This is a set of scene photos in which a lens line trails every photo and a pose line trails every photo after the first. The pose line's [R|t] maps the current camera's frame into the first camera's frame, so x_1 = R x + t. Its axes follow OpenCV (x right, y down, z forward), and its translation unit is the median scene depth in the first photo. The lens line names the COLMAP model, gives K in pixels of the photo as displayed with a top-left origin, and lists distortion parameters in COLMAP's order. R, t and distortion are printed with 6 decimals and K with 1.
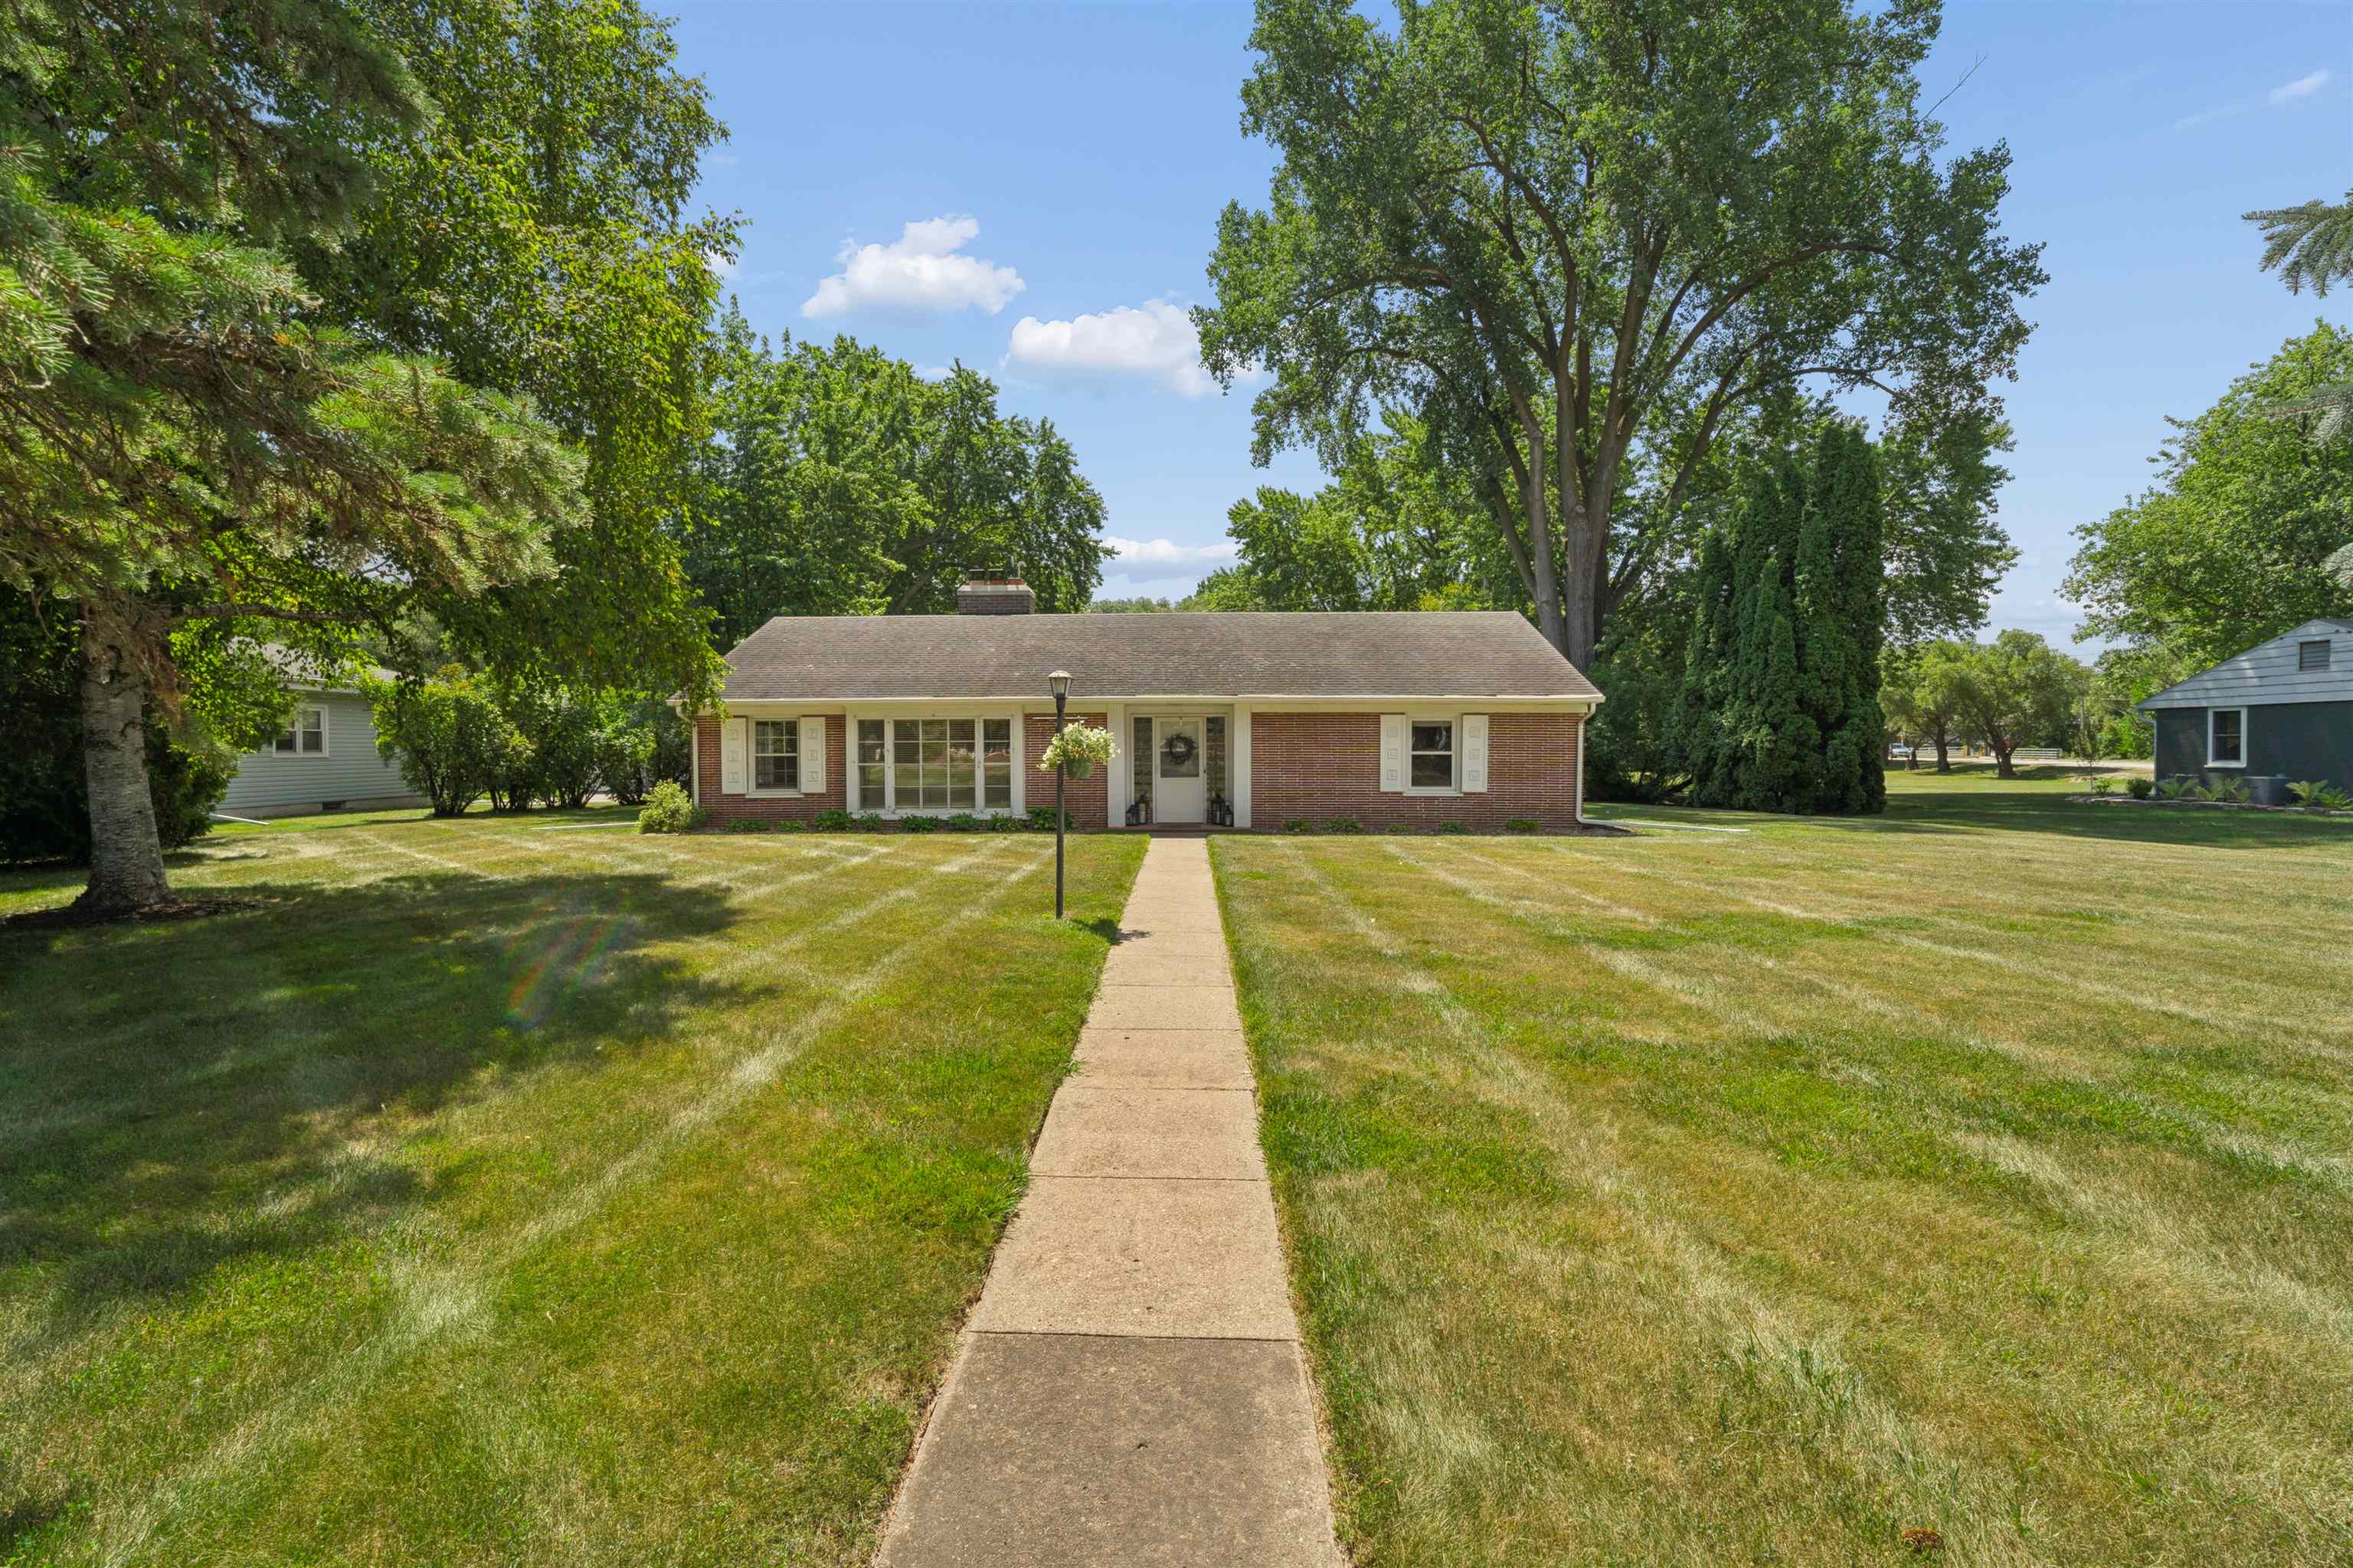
lens RADIAL K [[994.7, 0, 1176.5], [0, 994.7, 784.0], [0, 0, 1]] dist [0.000675, 0.000206]
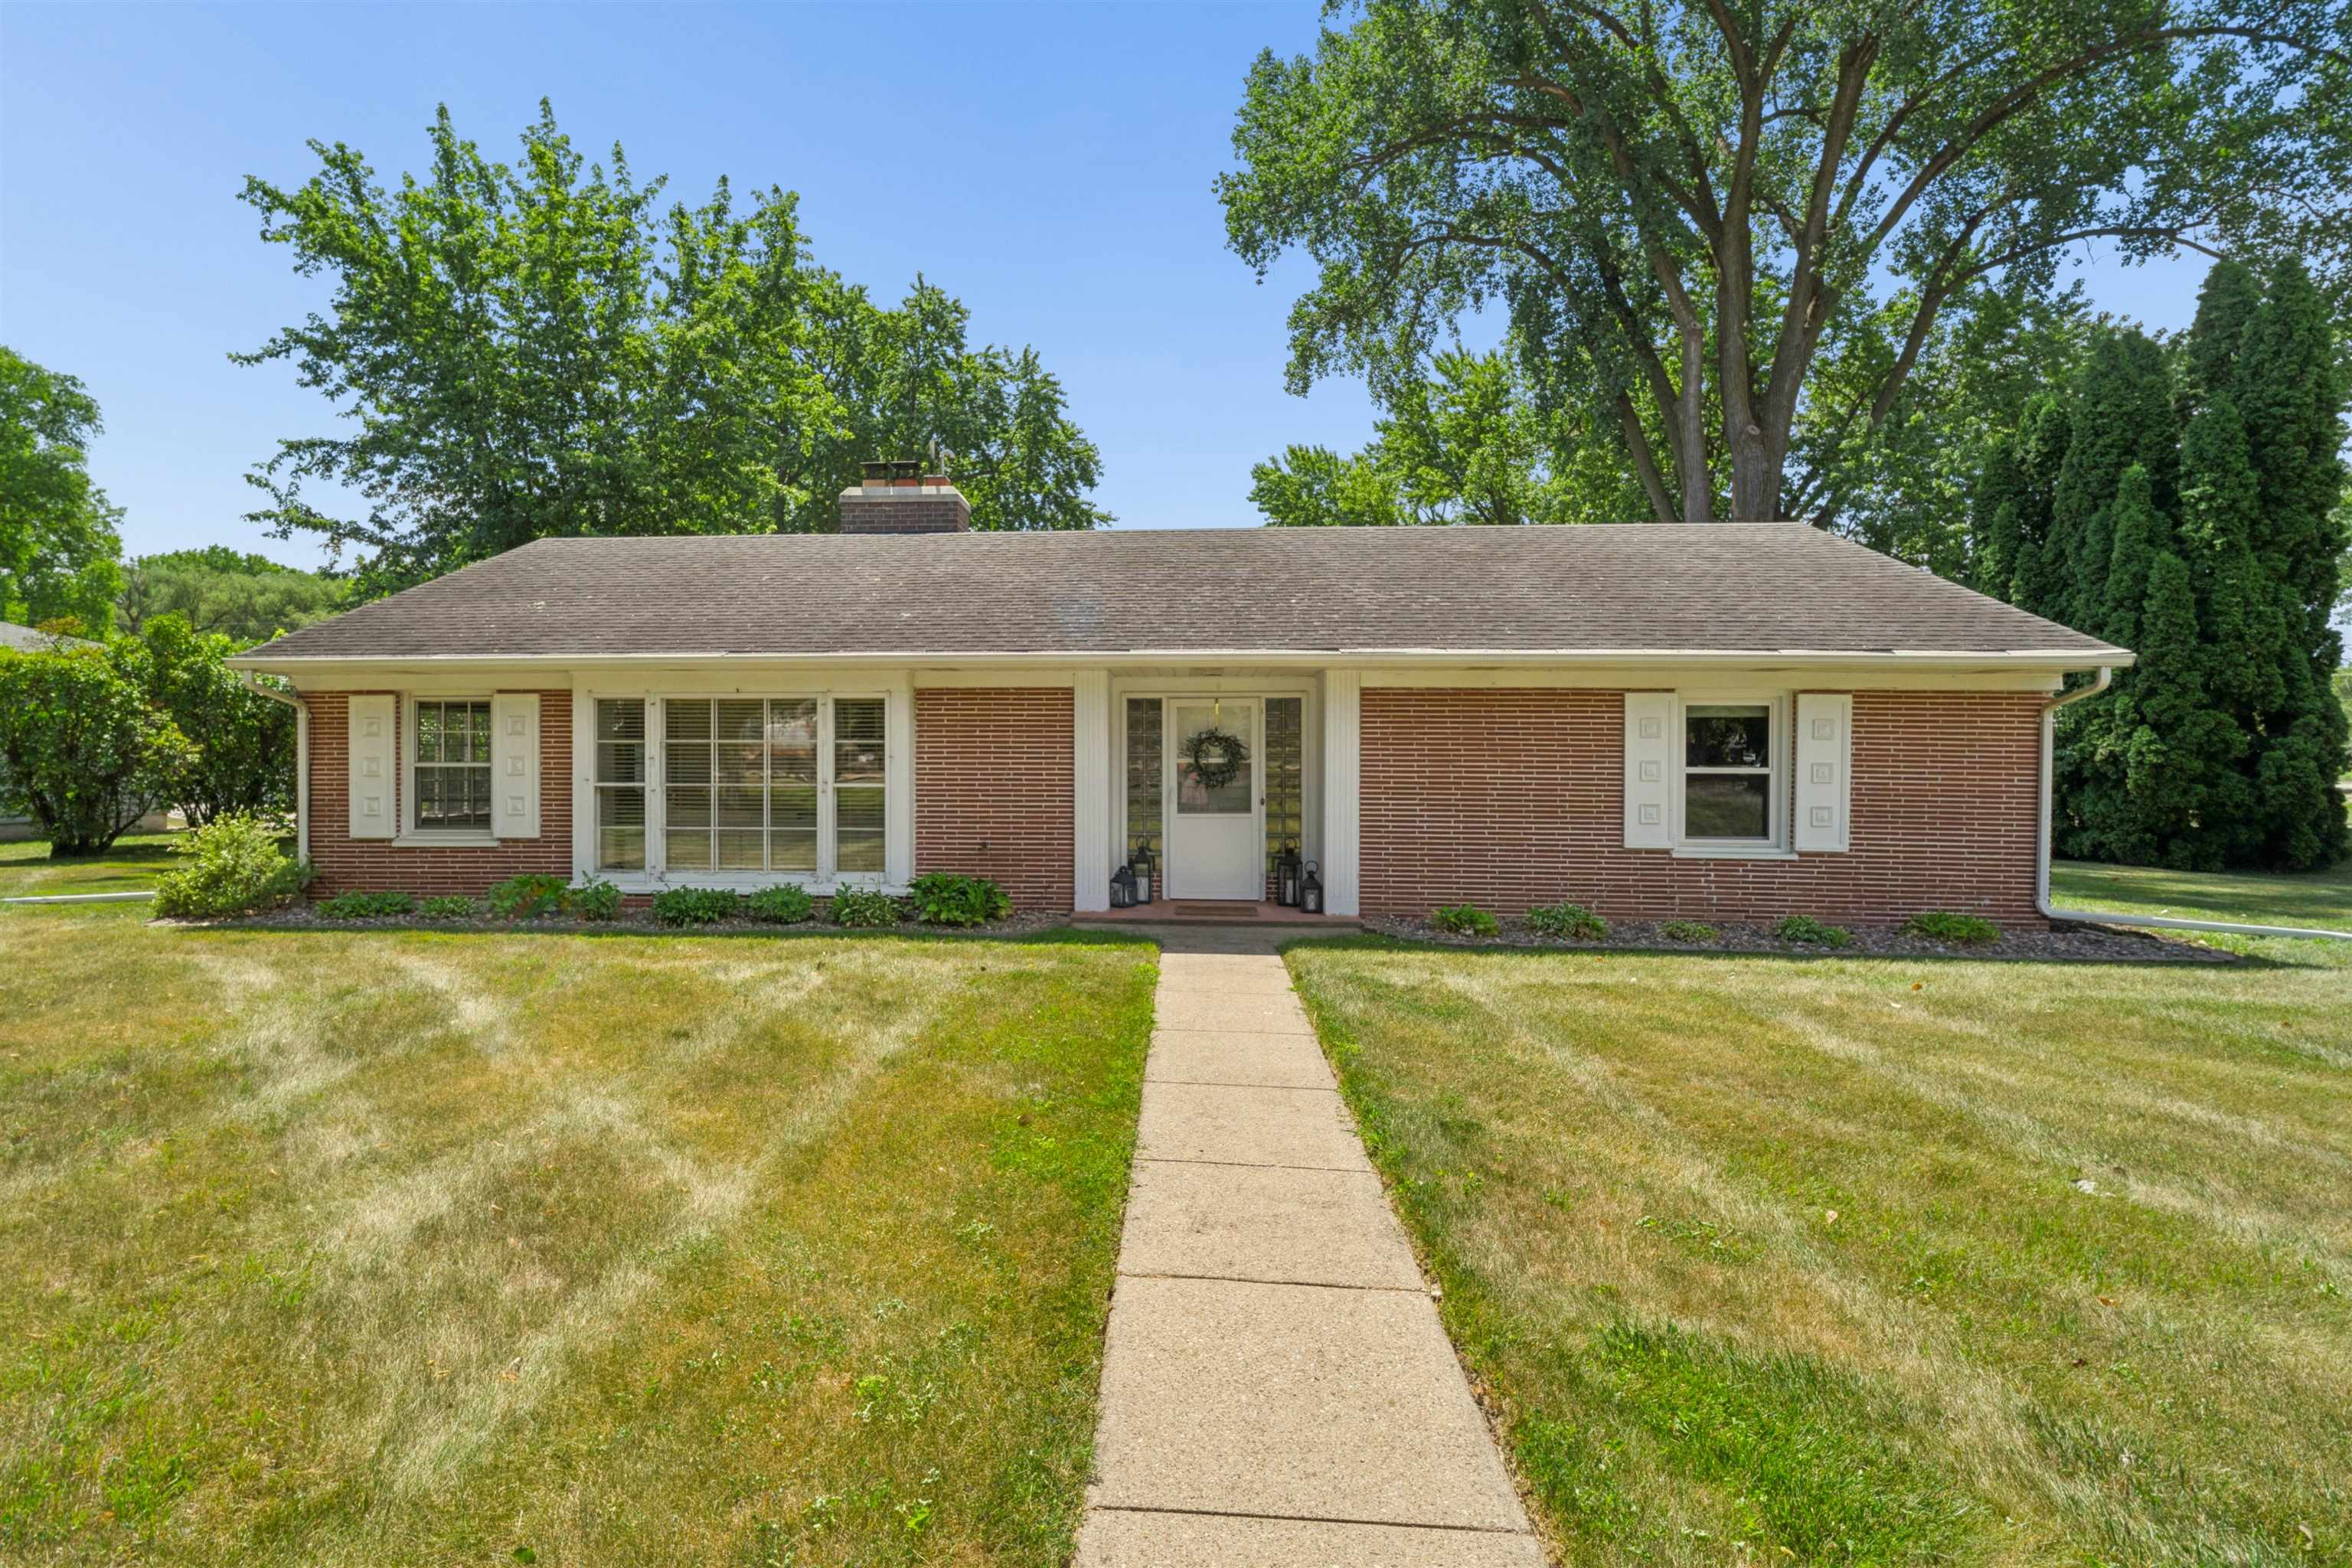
lens RADIAL K [[994.3, 0, 1176.0], [0, 994.3, 784.0], [0, 0, 1]] dist [0.000675, 0.000206]
pose [[0.999975, 0.006818, -0.001992, -0.012381], [-0.006835, 0.999939, -0.008710, -0.013577], [0.001933, 0.008723, 0.999960, 0.372639]]
